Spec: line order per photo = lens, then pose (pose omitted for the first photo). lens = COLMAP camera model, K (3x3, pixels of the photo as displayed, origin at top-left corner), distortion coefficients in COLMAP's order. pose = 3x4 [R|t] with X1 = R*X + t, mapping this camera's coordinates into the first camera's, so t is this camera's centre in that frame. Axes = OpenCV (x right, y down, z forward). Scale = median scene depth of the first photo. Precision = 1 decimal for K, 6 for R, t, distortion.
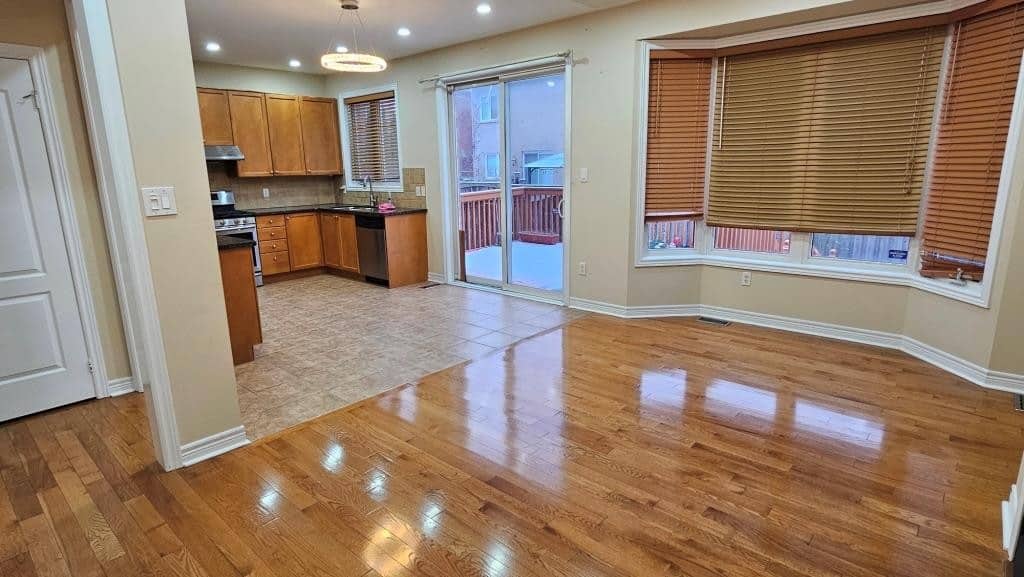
lens RADIAL K [[548.9, 0, 508.7], [0, 548.9, 293.8], [0, 0, 1]] dist [0.005795, -0.000330]
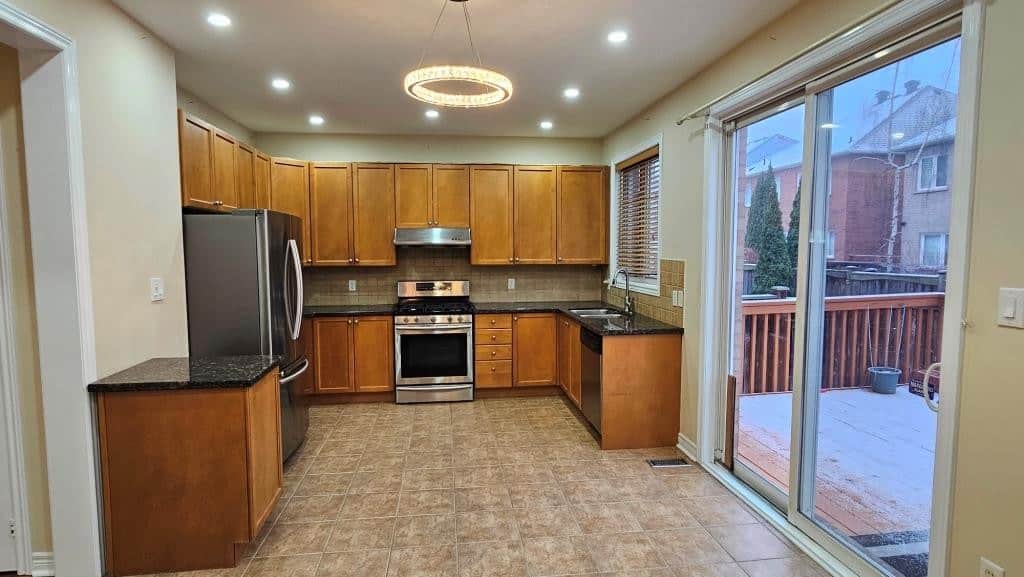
lens RADIAL K [[542.5, 0, 511.6], [0, 542.5, 289.5], [0, 0, 1]] dist [-0.004733, -0.002766]
pose [[0.749688, 0.066187, -0.658473, 0.094706], [-0.160204, 0.983543, -0.083534, -0.114731], [0.642107, 0.168114, 0.747954, 0.423877]]
